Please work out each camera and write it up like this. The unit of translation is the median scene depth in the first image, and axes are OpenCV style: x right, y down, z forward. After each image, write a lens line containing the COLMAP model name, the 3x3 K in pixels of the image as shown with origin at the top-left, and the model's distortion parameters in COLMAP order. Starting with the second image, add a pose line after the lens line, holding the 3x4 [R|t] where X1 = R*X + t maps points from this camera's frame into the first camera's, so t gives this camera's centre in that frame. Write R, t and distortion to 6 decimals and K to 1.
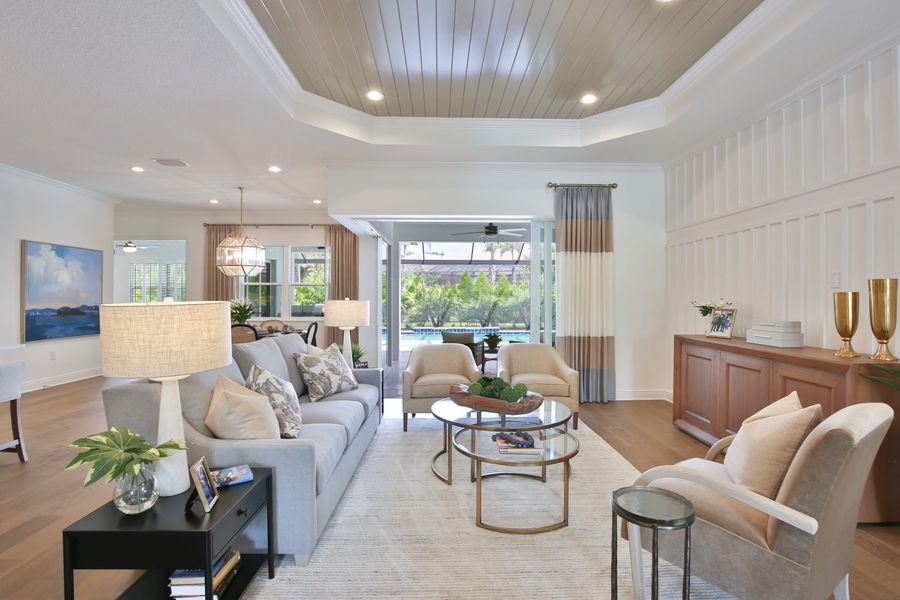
lens RADIAL K [[444.8, 0, 453.0], [0, 444.8, 298.6], [0, 0, 1]] dist [-0.025888, 0.000093]
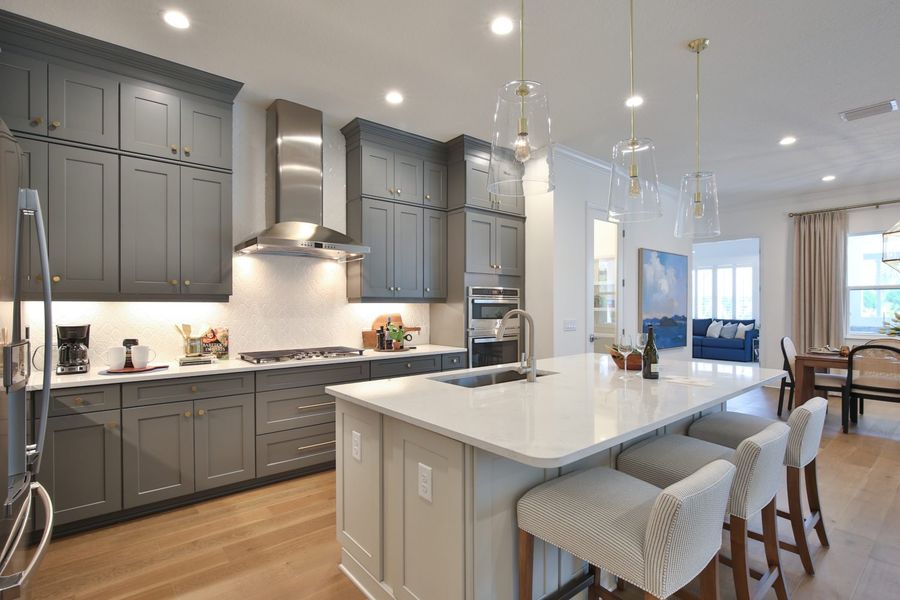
lens RADIAL K [[430.0, 0, 457.3], [0, 430.0, 309.8], [0, 0, 1]] dist [-0.020385, 0.000582]
pose [[0.620393, 0.001281, -0.784290, -0.524731], [0.001972, 0.999993, 0.003194, -0.000202], [0.784289, -0.003529, 0.620386, 0.081051]]
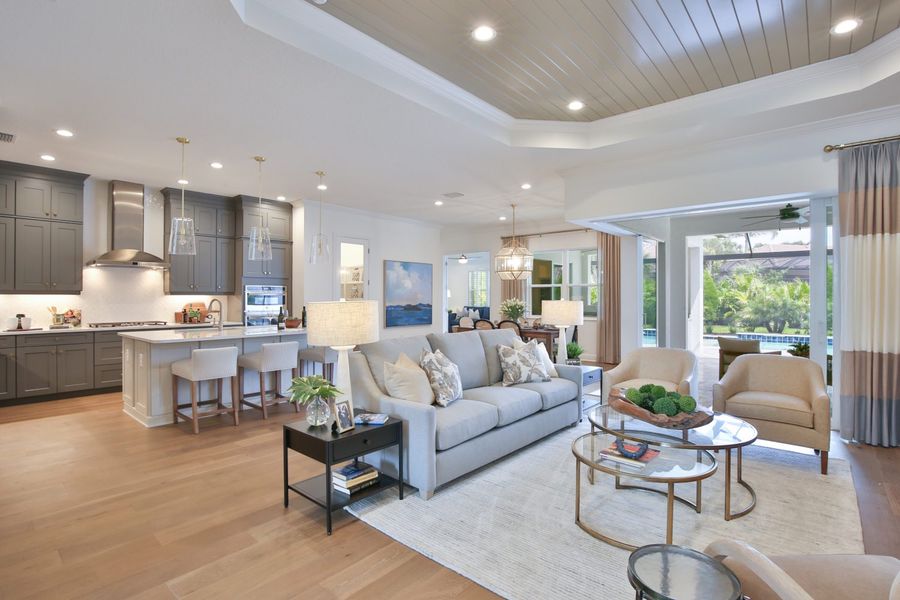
lens RADIAL K [[439.3, 0, 454.9], [0, 439.3, 295.8], [0, 0, 1]] dist [-0.024977, 0.000696]
pose [[0.739880, -0.003453, -0.672730, 0.240909], [-0.000992, 0.999980, -0.006223, -0.000625], [0.672738, 0.005272, 0.739862, 0.031651]]
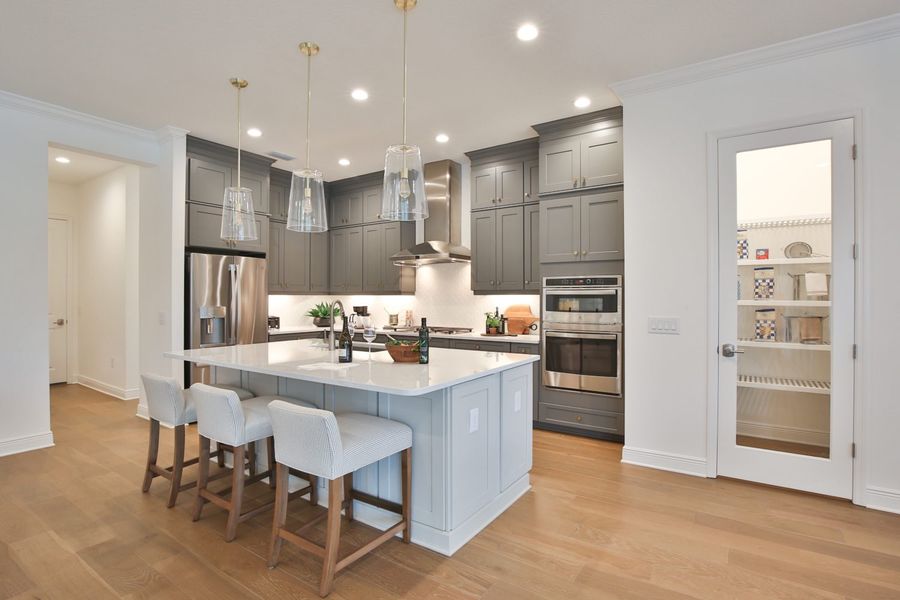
lens RADIAL K [[444.8, 0, 453.0], [0, 444.8, 298.6], [0, 0, 1]] dist [-0.025888, 0.000093]
pose [[-0.579731, -0.001027, -0.814807, -0.391131], [-0.003583, 0.999993, 0.001289, -0.003003], [0.814800, 0.003667, -0.579731, 0.916148]]
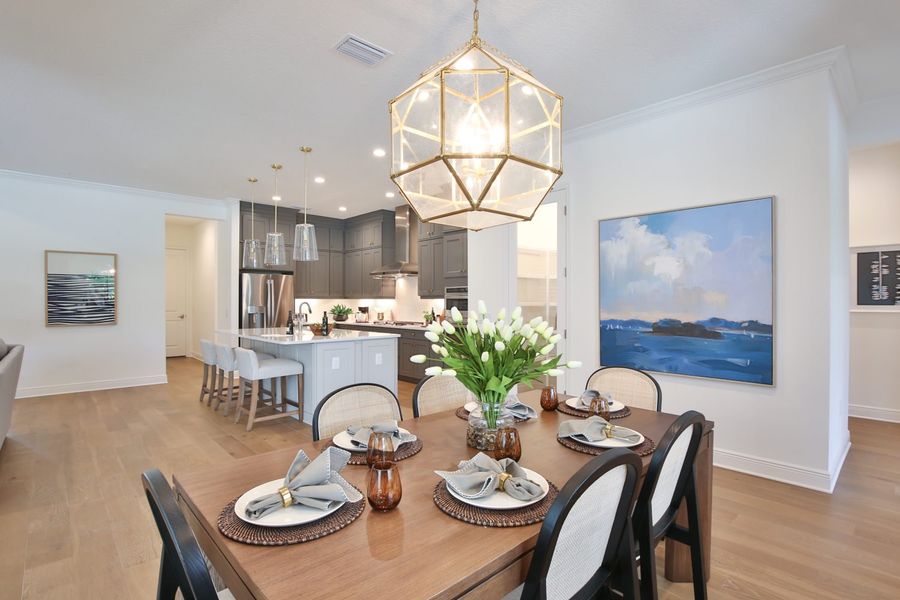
lens RADIAL K [[439.3, 0, 450.0], [0, 439.3, 300.0], [0, 0, 1]] dist [-0.016909, 0.000088]
pose [[-0.747616, -0.005785, -0.664106, -0.362958], [-0.005467, 0.999982, -0.002556, -0.003394], [0.664109, 0.001720, -0.747634, 1.470637]]
